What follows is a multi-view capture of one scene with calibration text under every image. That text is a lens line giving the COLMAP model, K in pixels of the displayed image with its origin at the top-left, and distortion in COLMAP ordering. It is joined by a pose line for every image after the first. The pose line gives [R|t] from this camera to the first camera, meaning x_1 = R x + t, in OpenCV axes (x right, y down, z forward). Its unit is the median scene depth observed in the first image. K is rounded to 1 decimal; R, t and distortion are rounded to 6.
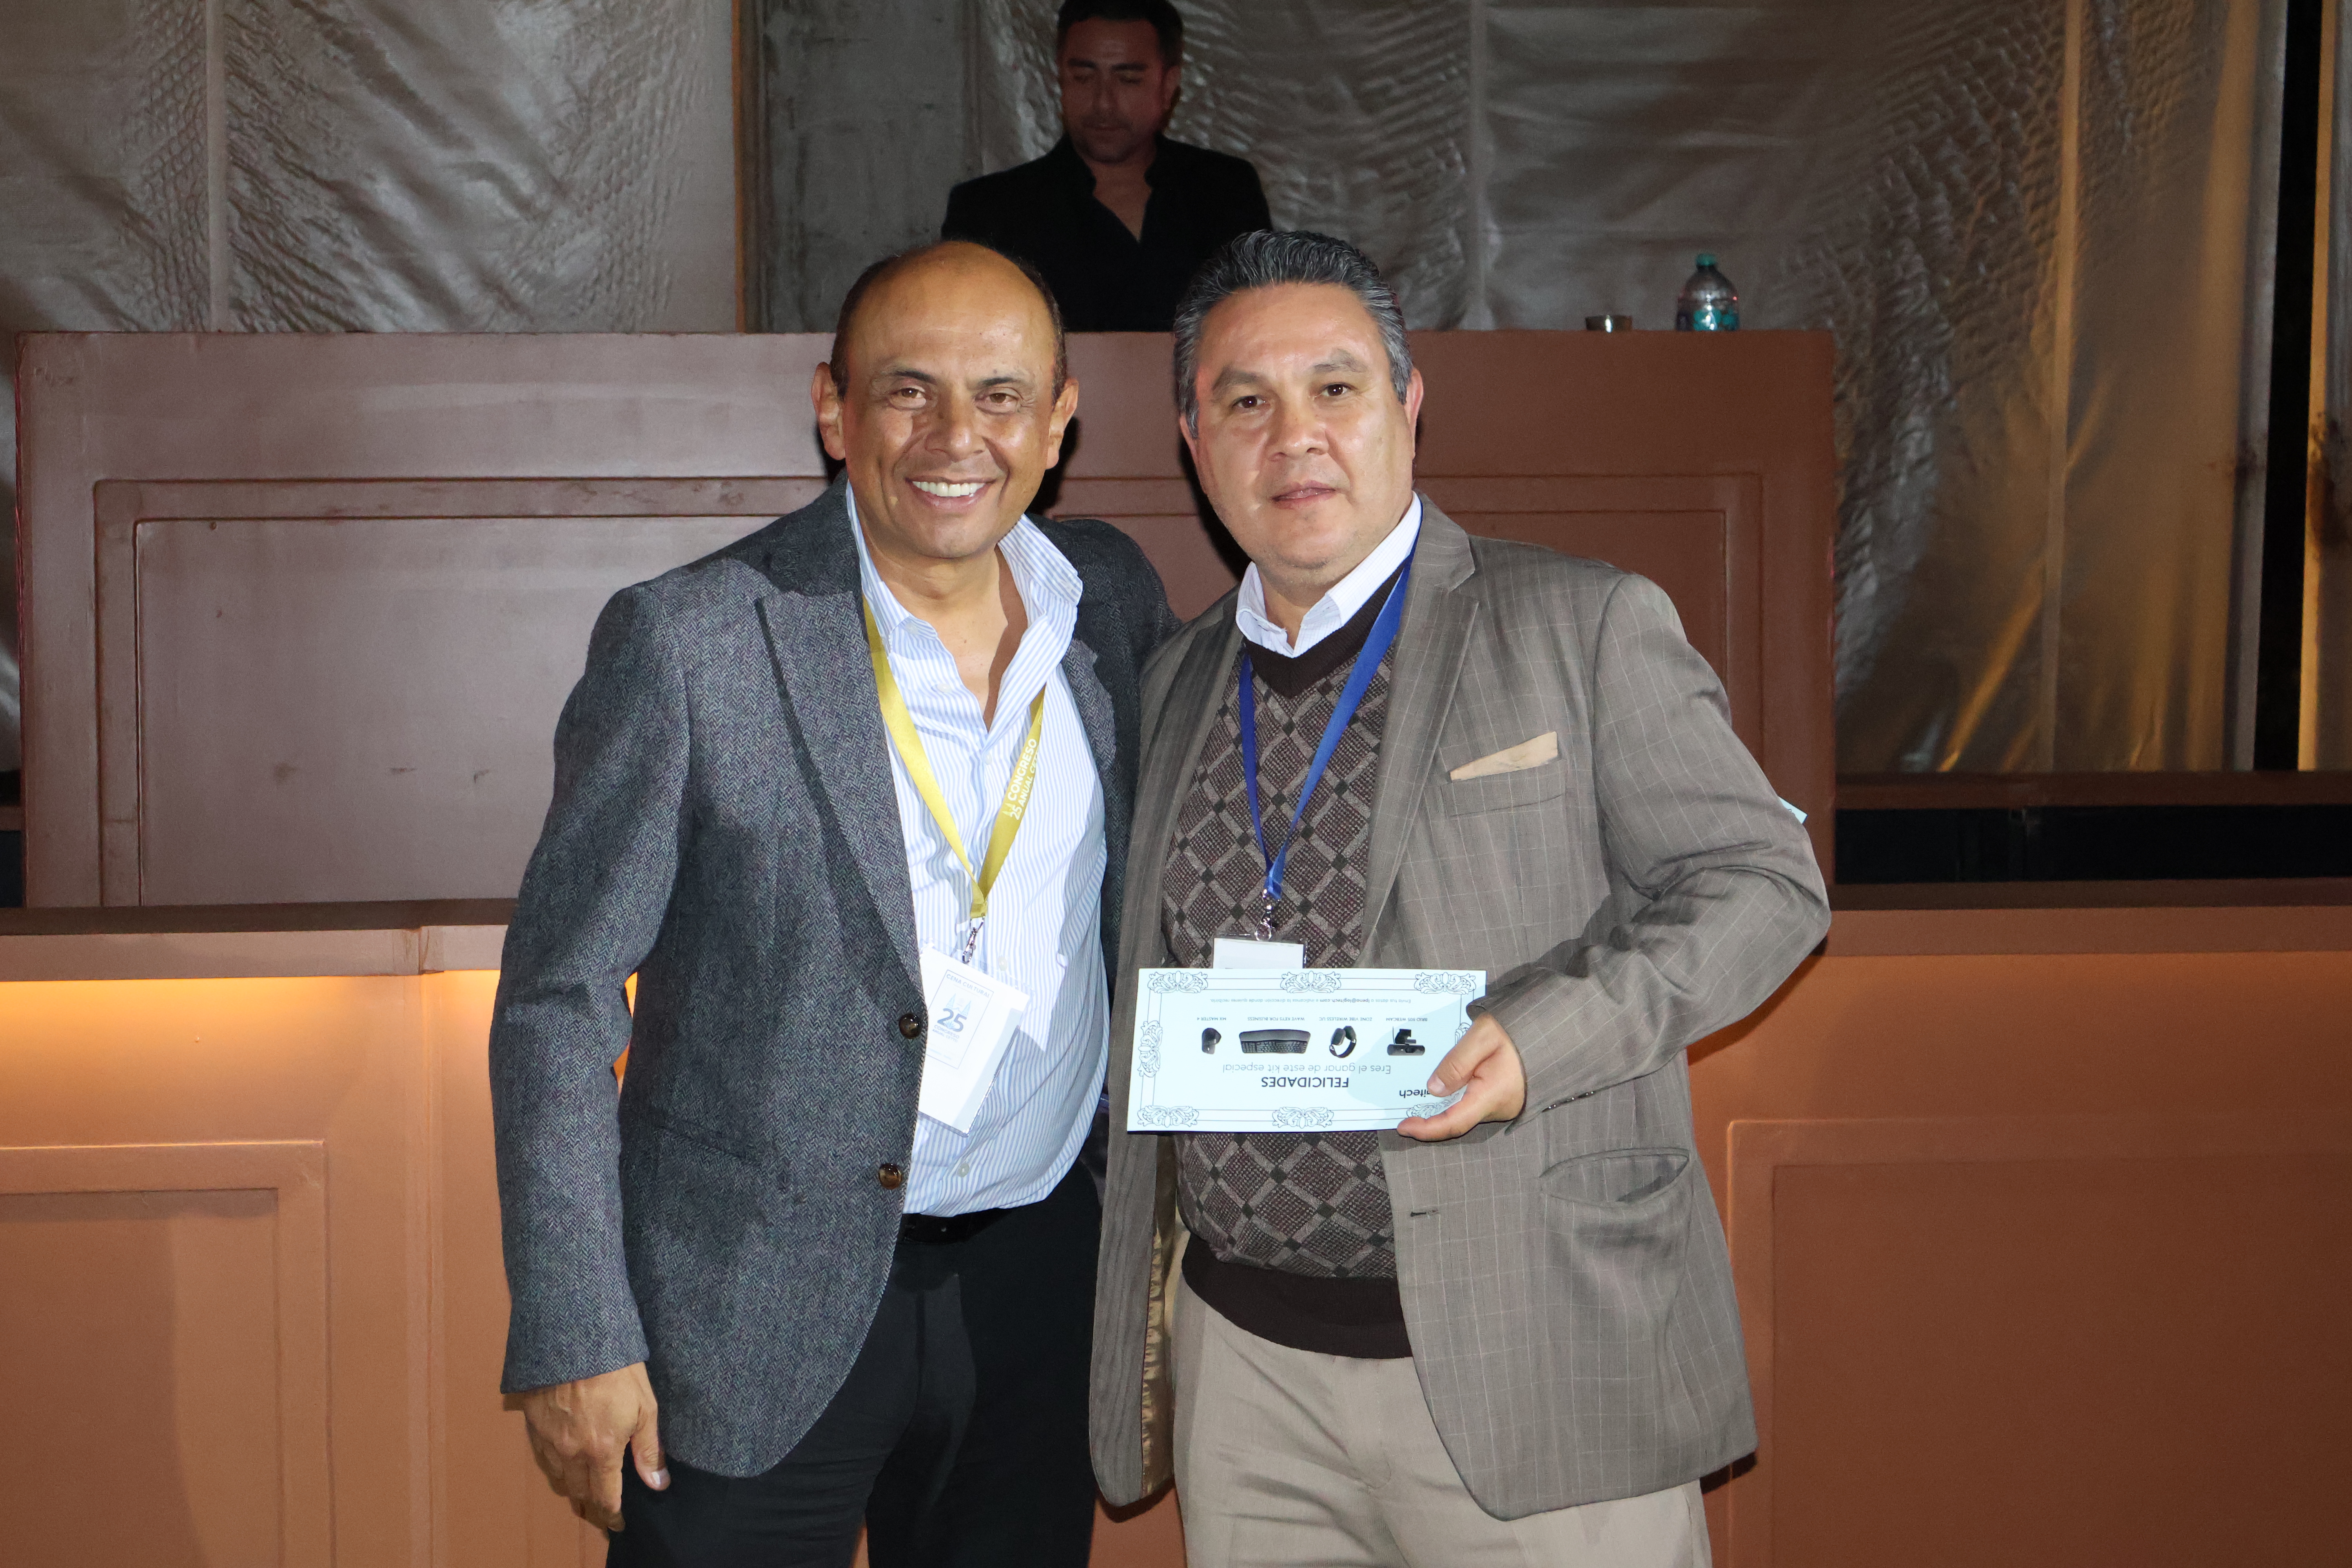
lens RADIAL K [[4751.7, 0, 1151.5], [0, 4751.7, 777.1], [0, 0, 1]] dist [-0.003869, 0.183027]
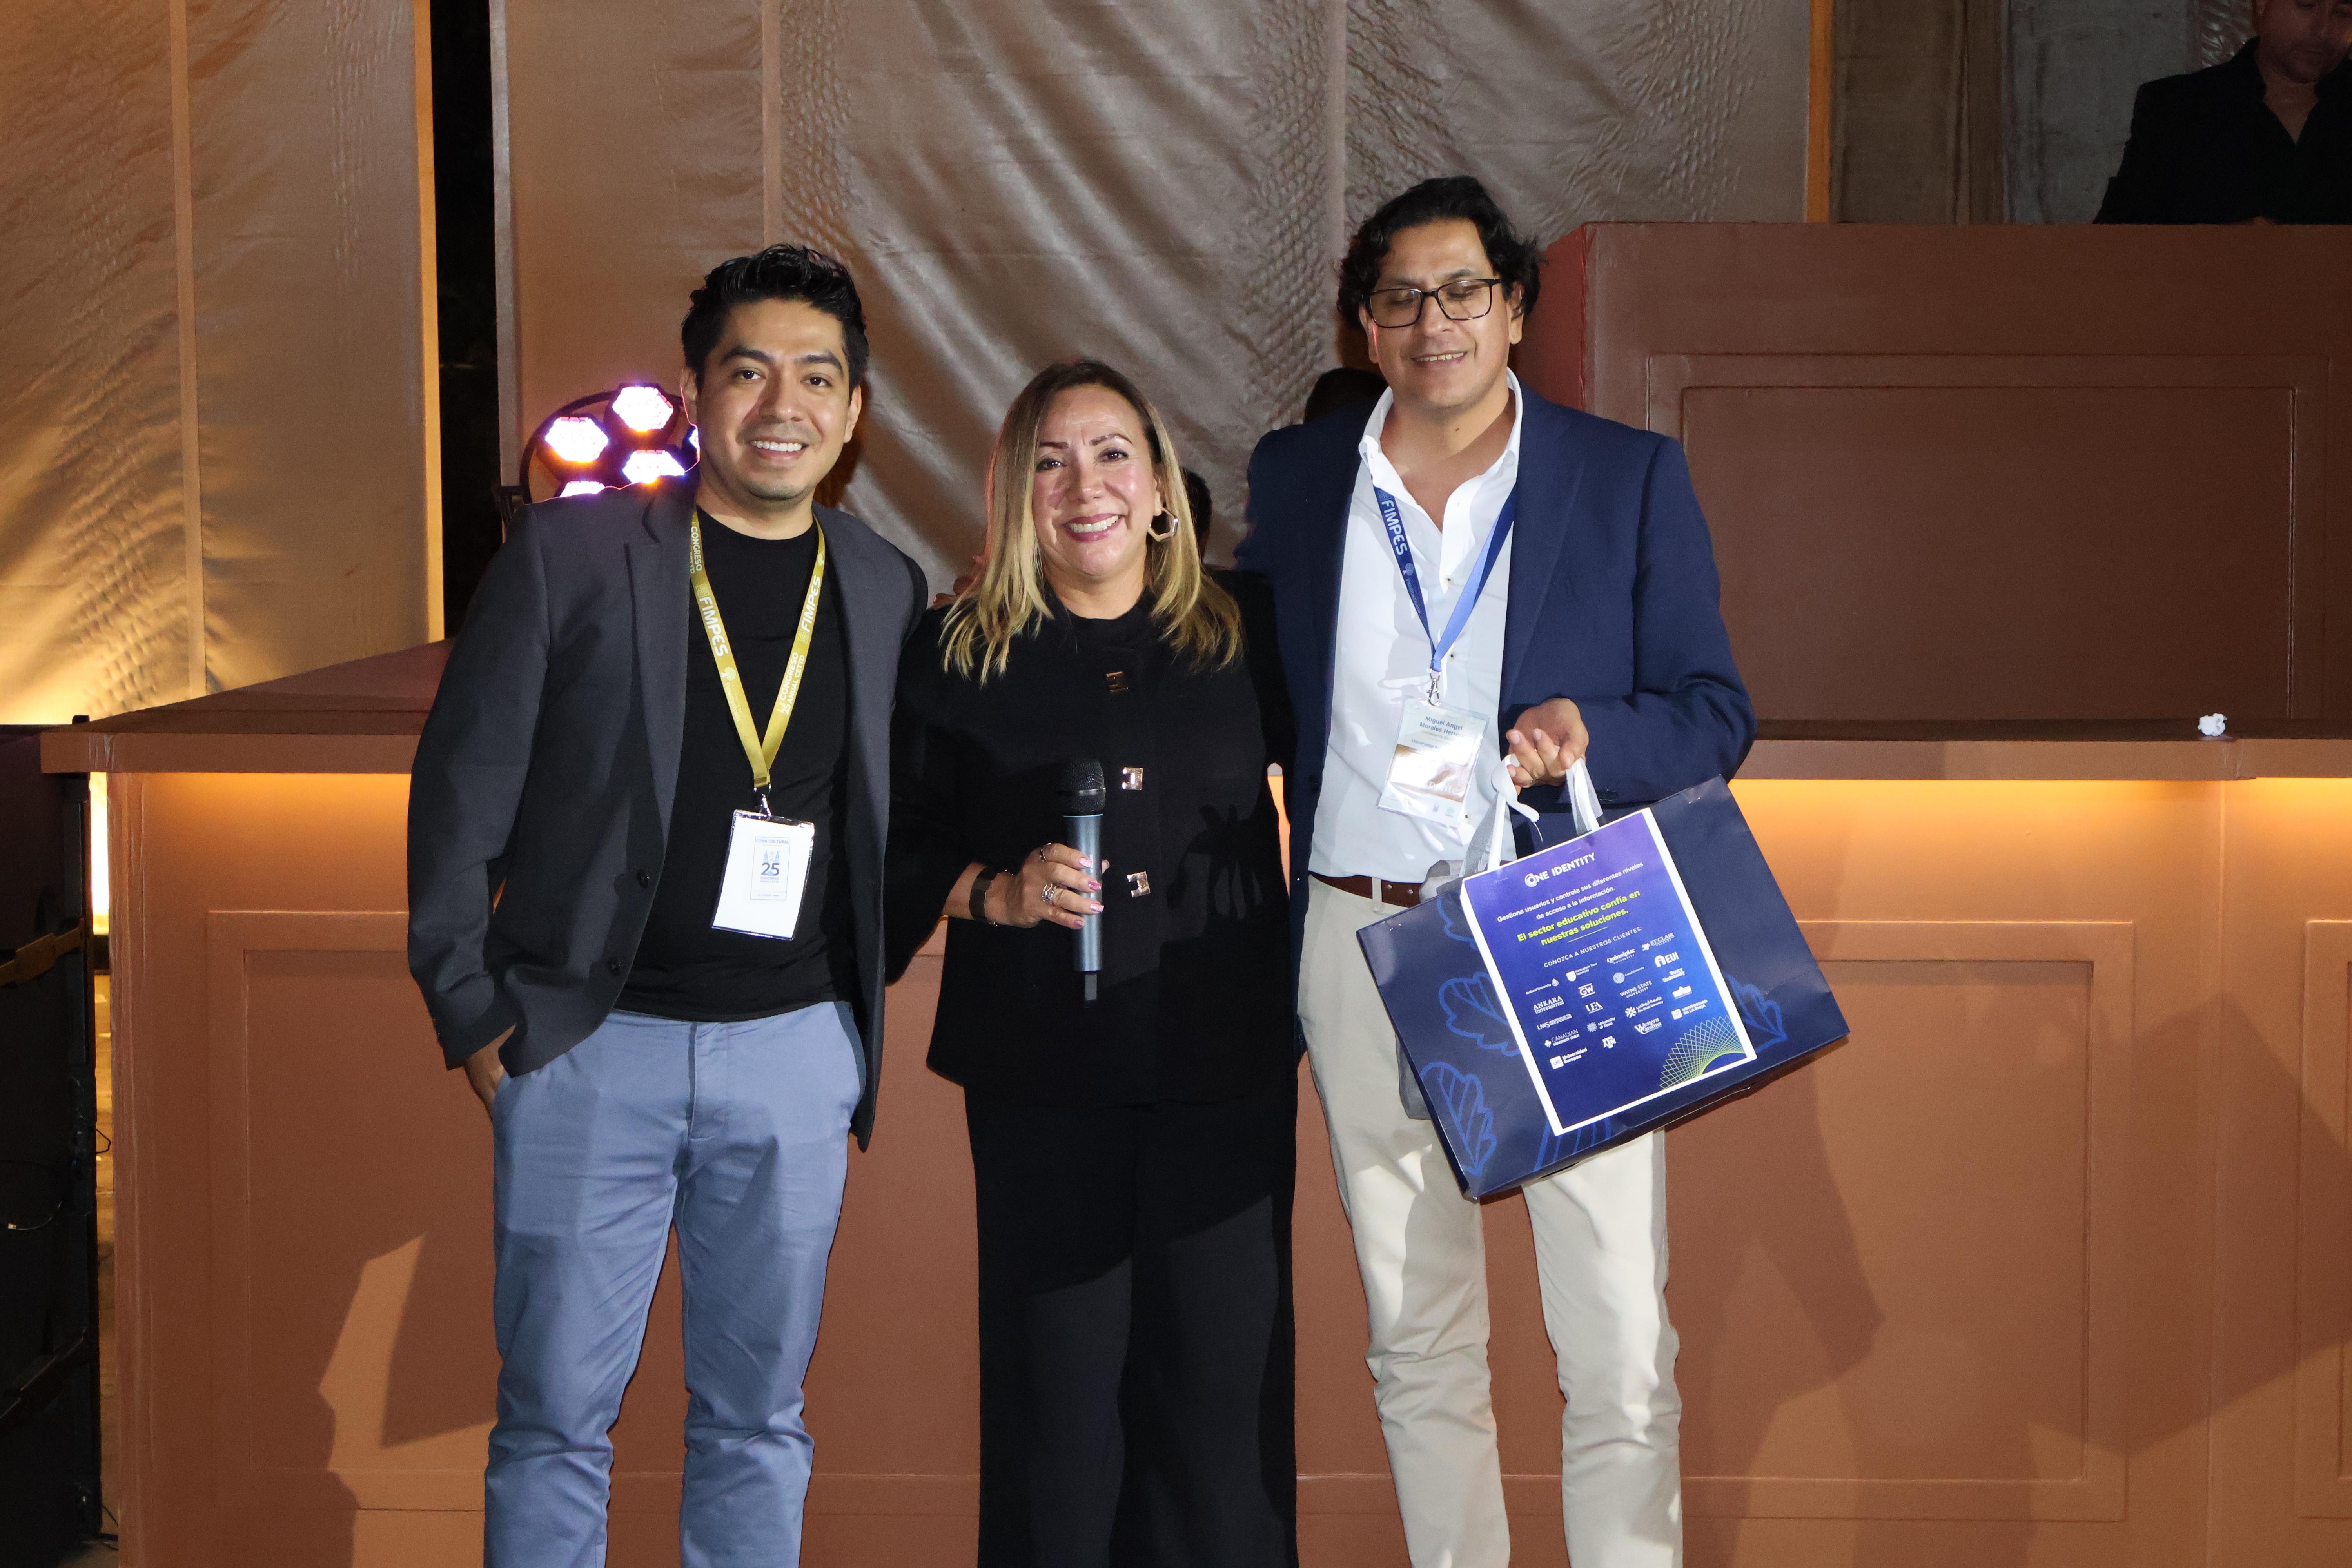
lens RADIAL K [[4532.8, 0, 1166.8], [0, 4532.8, 779.9], [0, 0, 1]] dist [0.004252, 0.169097]
pose [[0.993099, 0.015904, -0.116193, -0.107841], [-0.012236, 0.999406, 0.032209, 0.003302], [0.116636, -0.030565, 0.992704, -0.052234]]
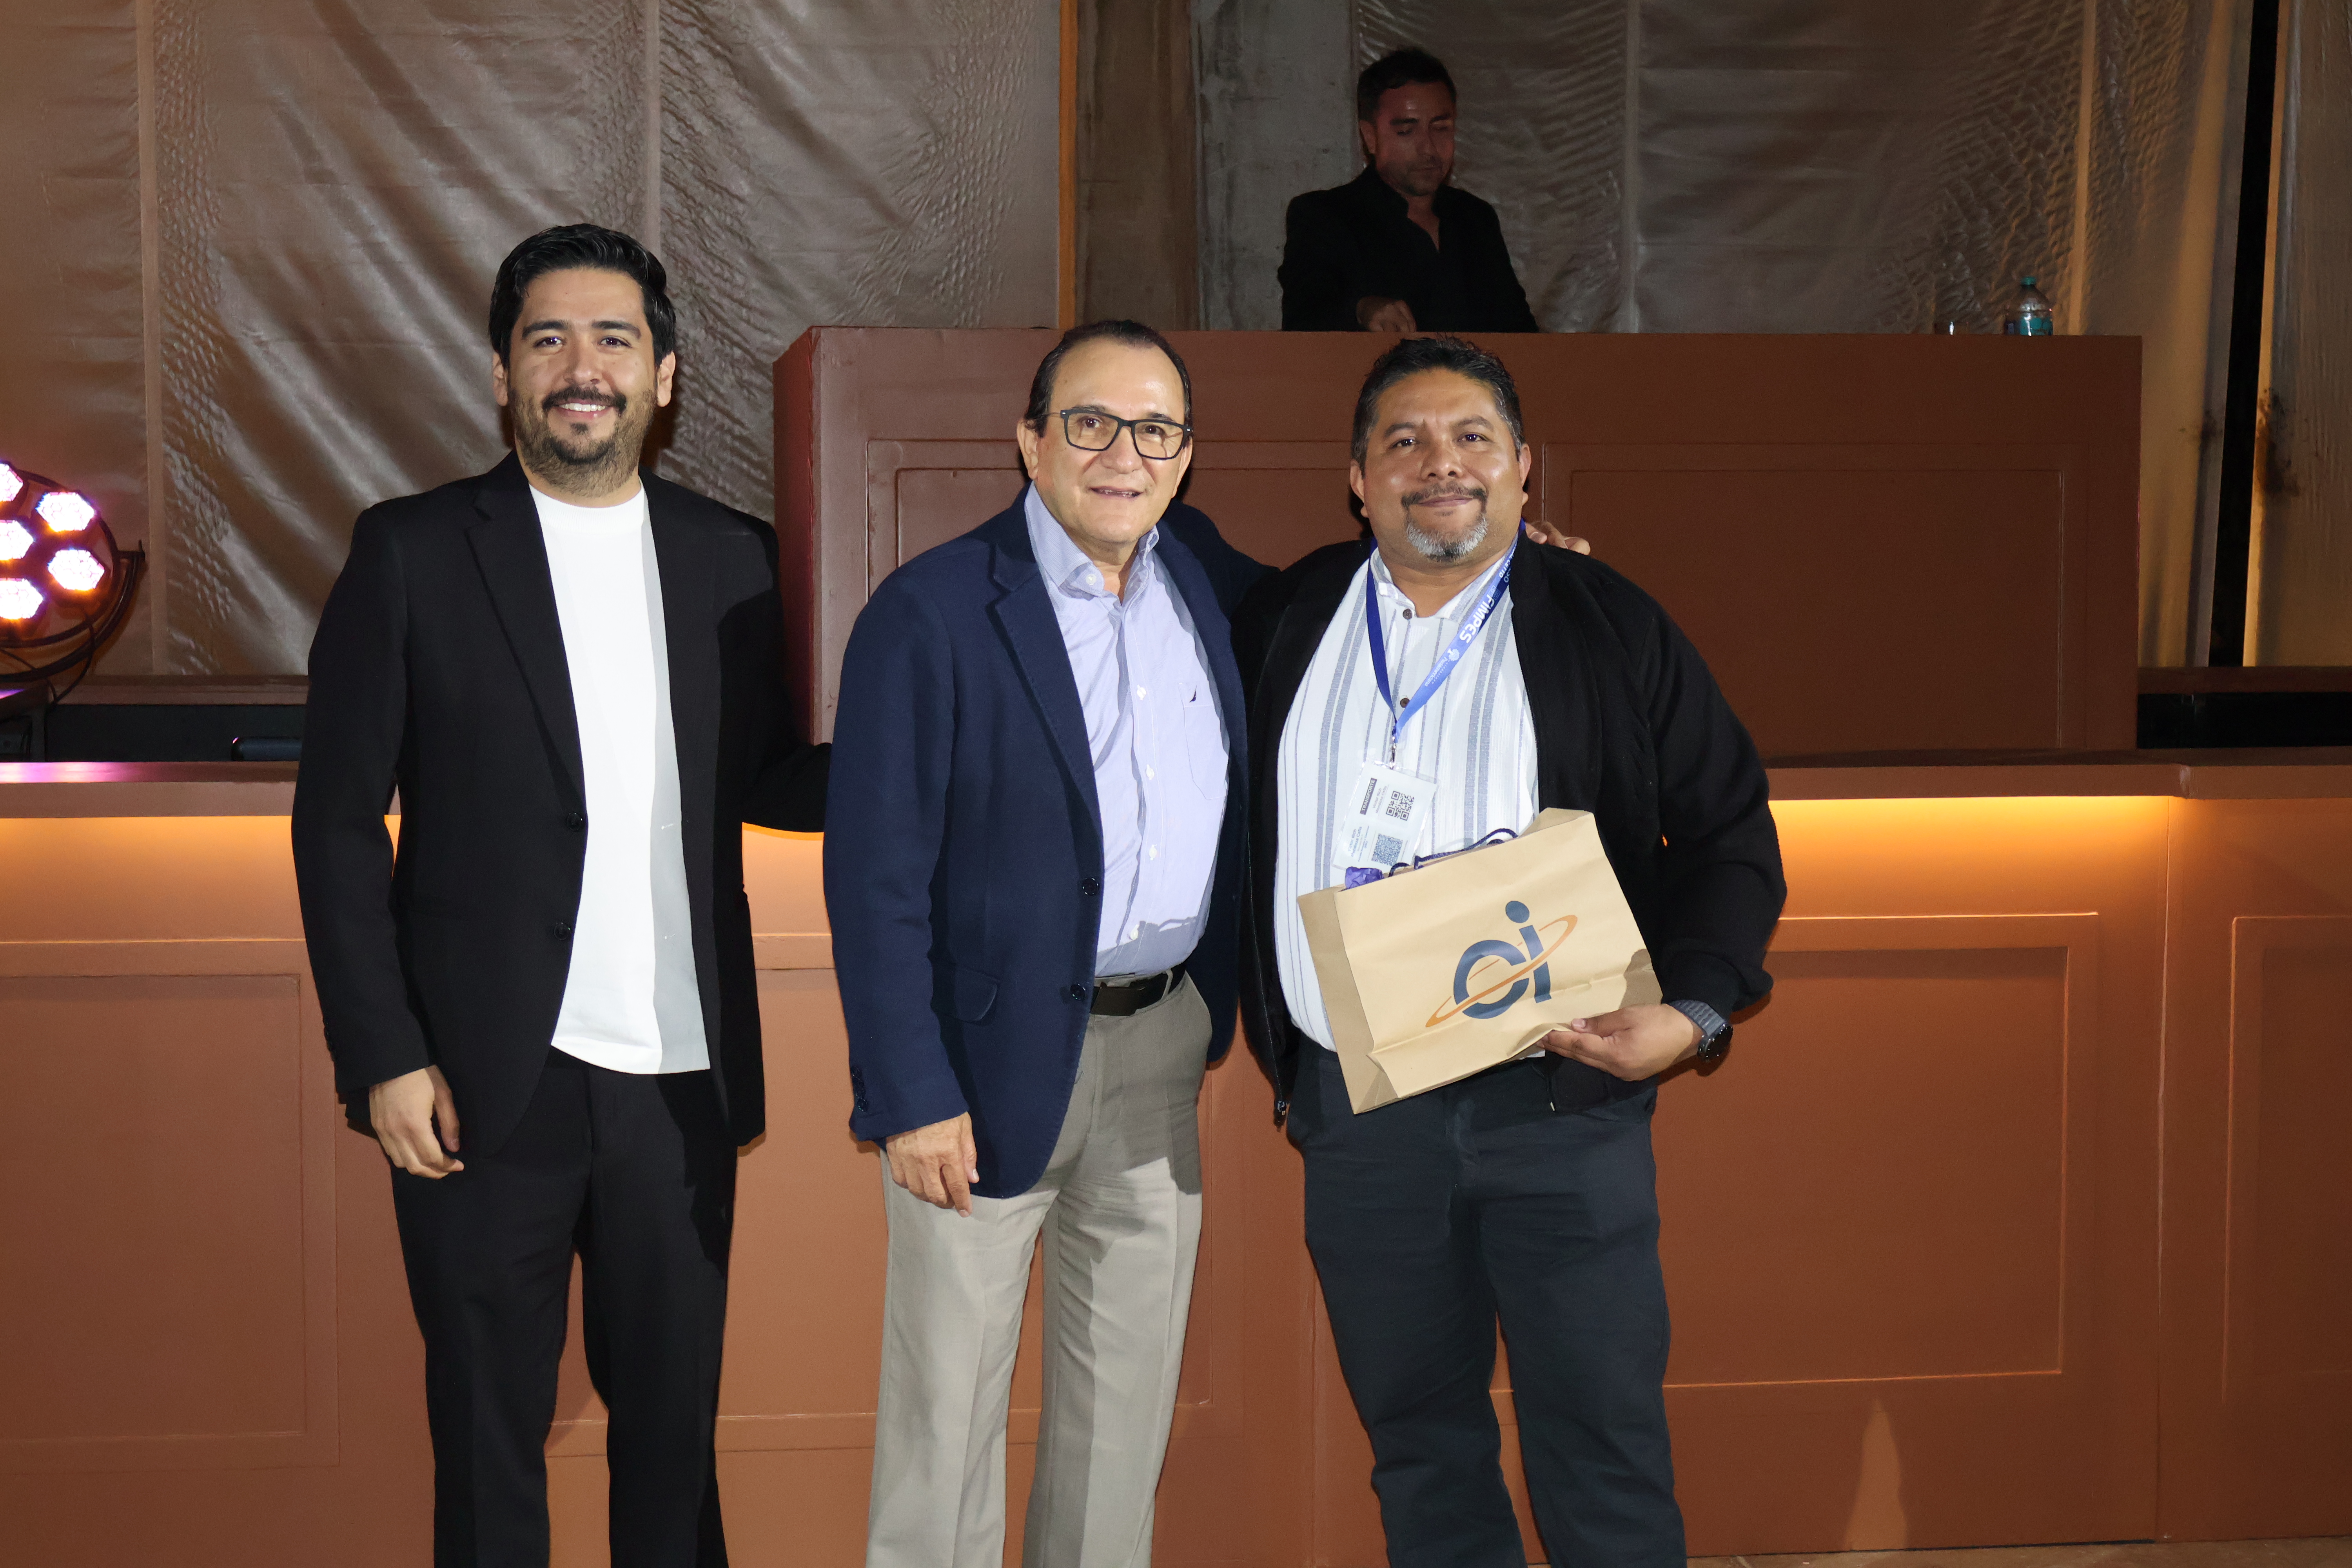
lens RADIAL K [[3874.5, 0, 1187.3], [0, 3874.5, 780.8], [0, 0, 1]] dist [0.028550, -0.083209]
pose [[0.999272, 0.004170, 0.037926, -0.089671], [-0.005266, 0.999570, 0.028839, 0.000749], [-0.037789, -0.029017, 0.998864, -0.046370]]
